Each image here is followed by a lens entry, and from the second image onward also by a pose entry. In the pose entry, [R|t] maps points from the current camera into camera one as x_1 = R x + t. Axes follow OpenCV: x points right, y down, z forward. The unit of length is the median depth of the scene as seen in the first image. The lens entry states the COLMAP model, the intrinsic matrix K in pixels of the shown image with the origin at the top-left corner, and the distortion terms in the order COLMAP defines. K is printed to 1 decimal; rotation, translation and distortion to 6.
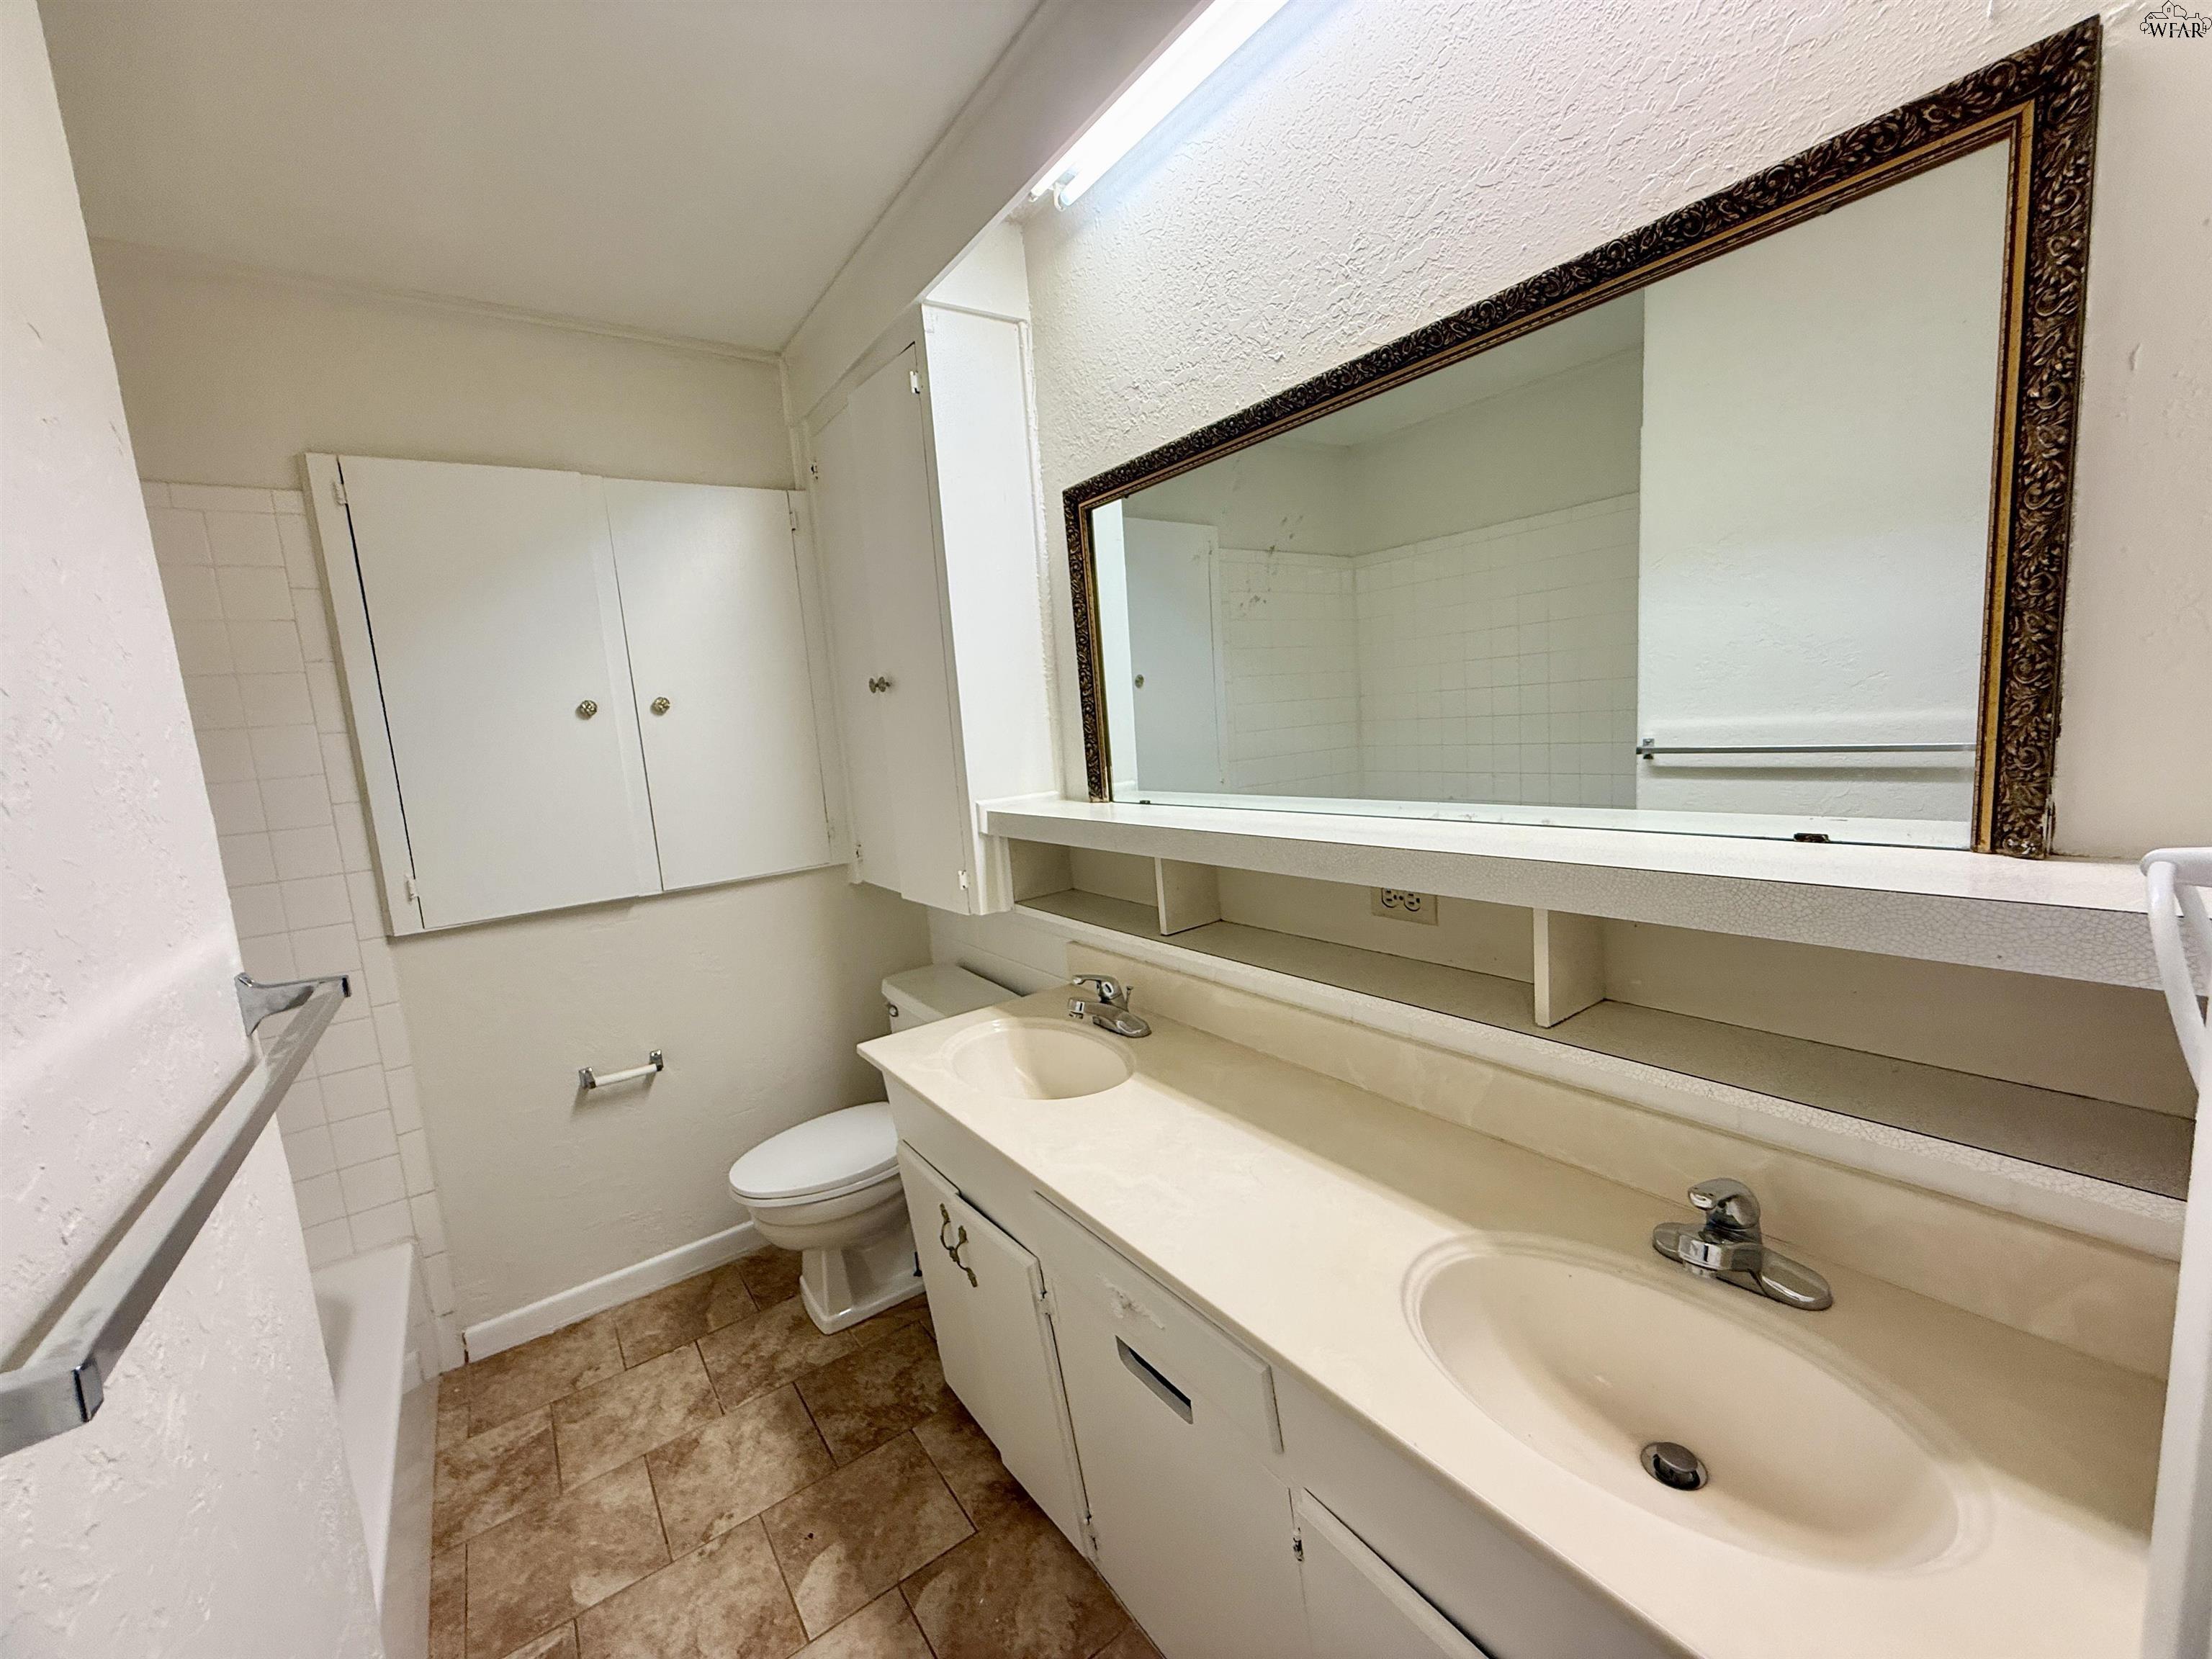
lens RADIAL K [[881.2, 0, 1100.8], [0, 881.2, 831.8], [0, 0, 1]] dist [-0.000485, 0.000234]
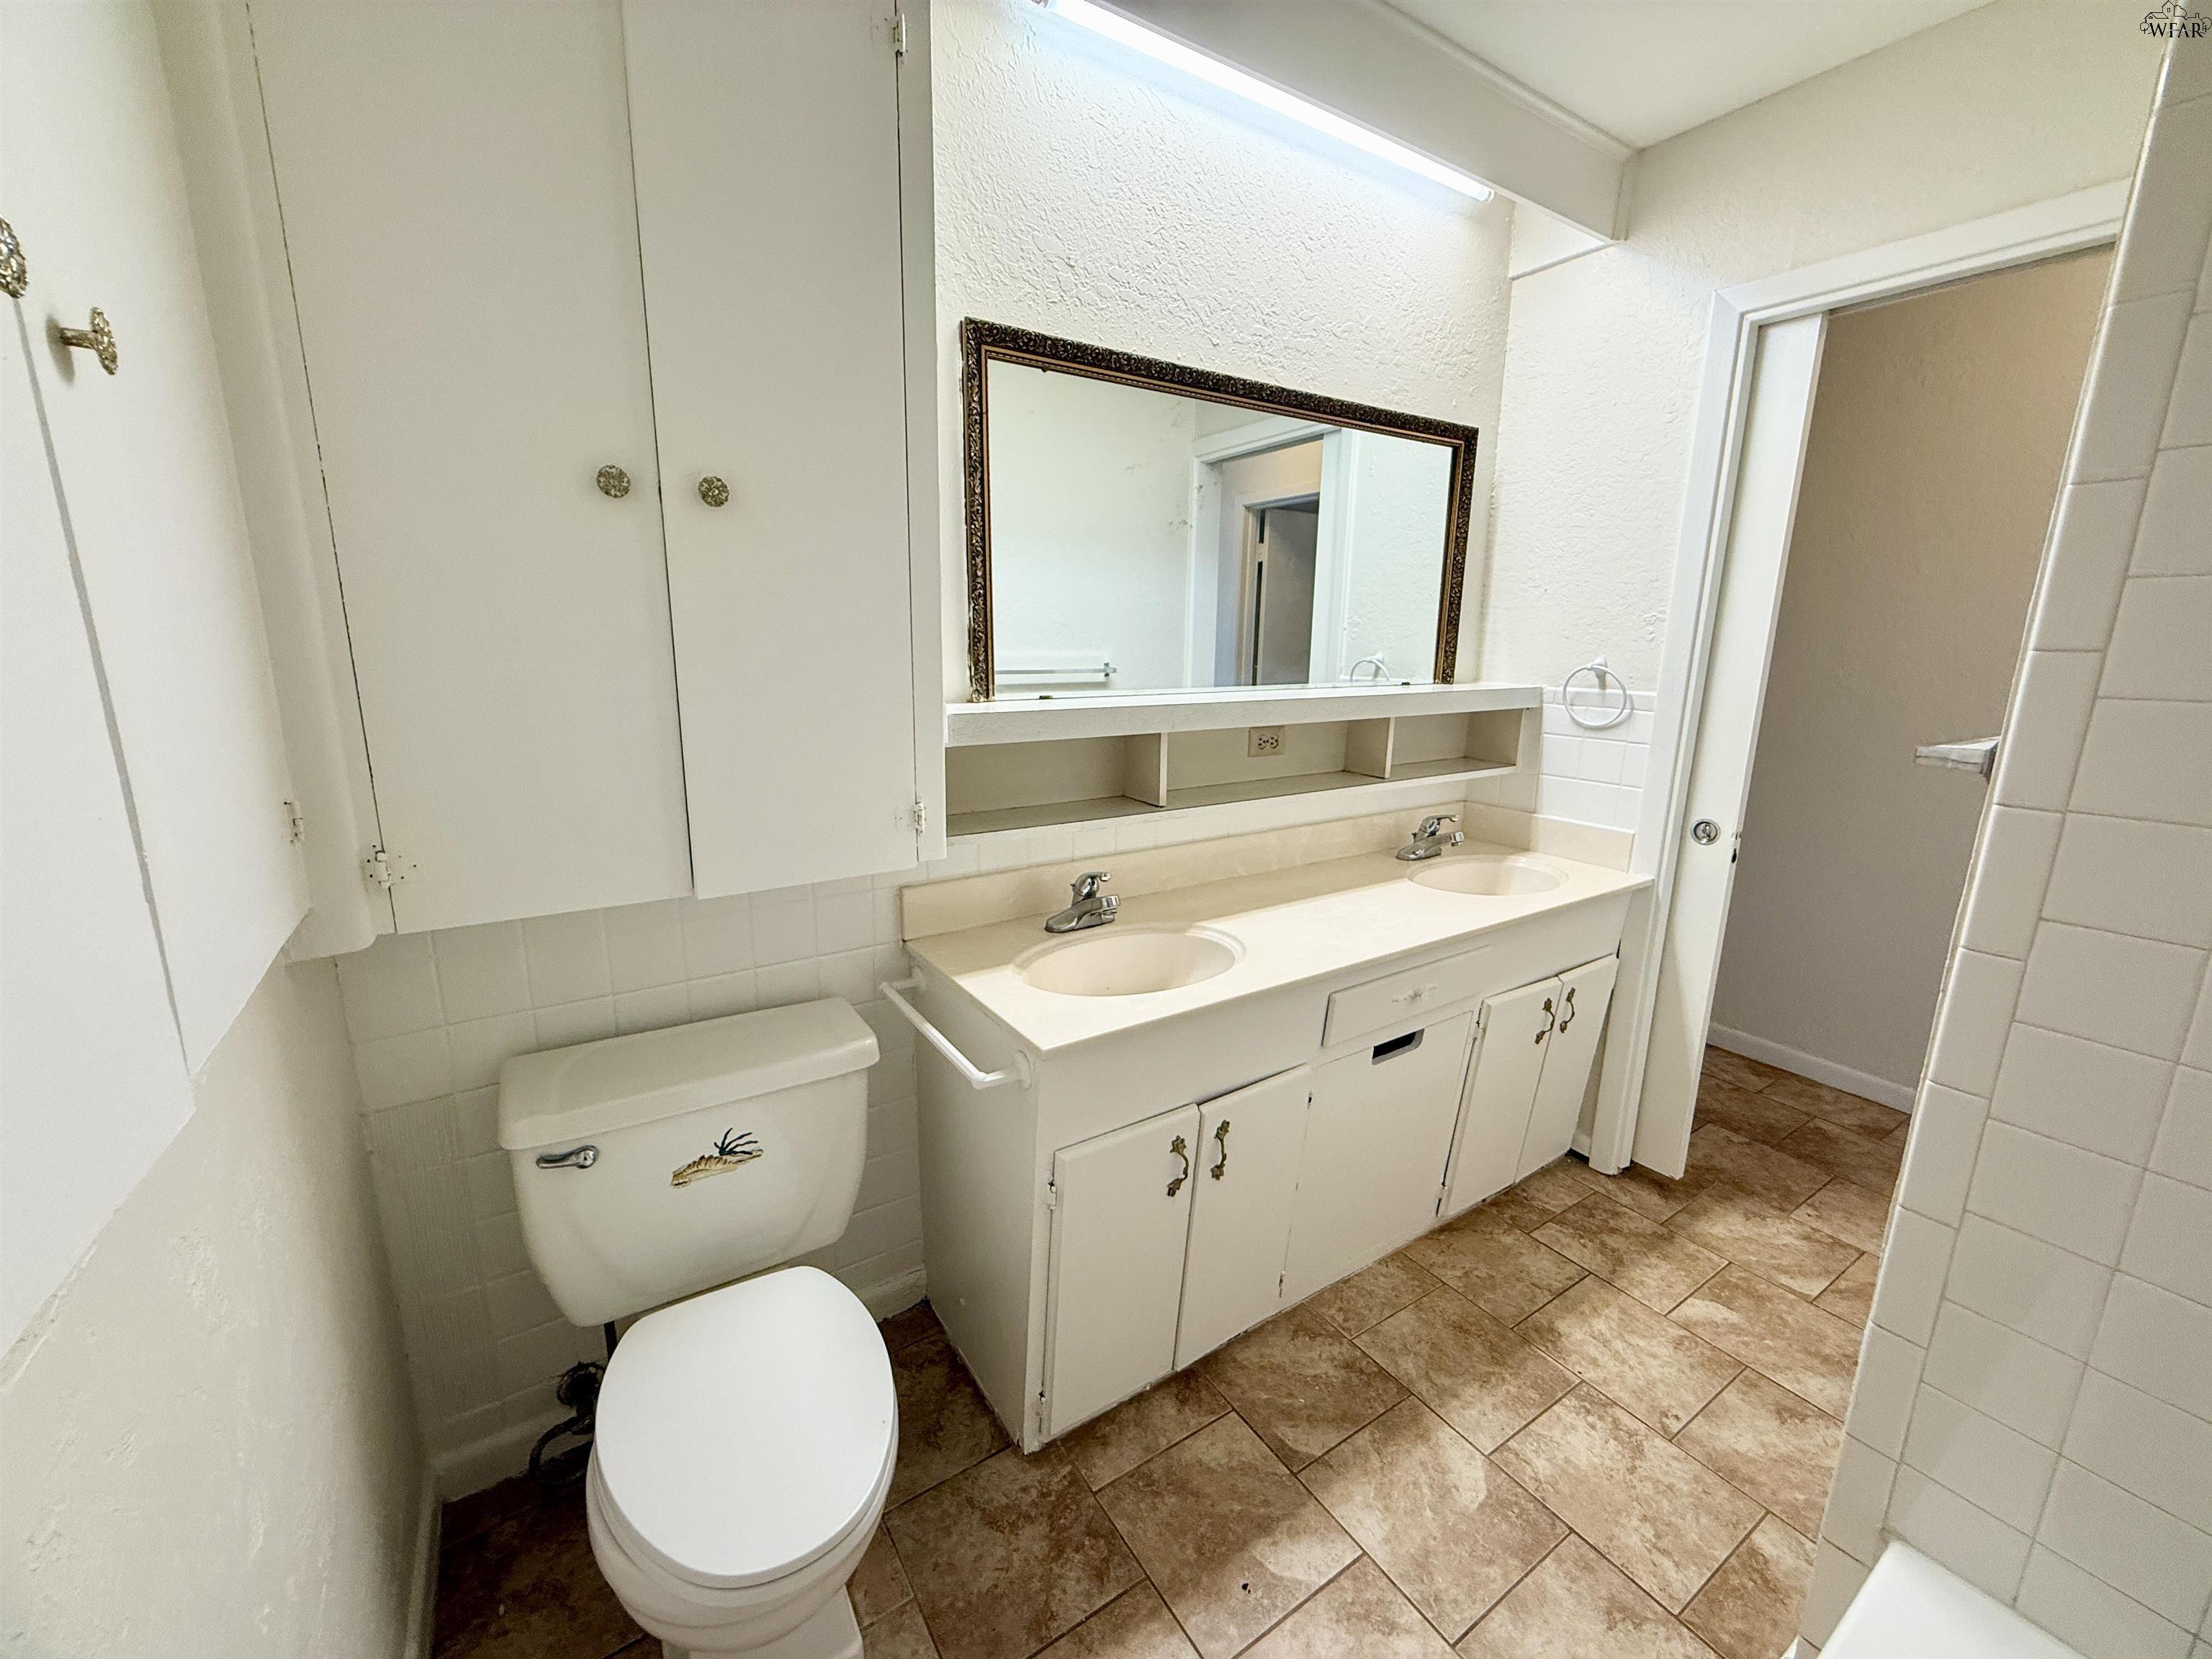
lens RADIAL K [[881.2, 0, 1098.4], [0, 881.2, 827.1], [0, 0, 1]] dist [-0.000485, 0.000234]
pose [[0.045226, -0.138657, 0.989307, -1.055465], [0.118347, 0.984090, 0.132515, -0.016001], [-0.991942, 0.111088, 0.060916, 1.018356]]
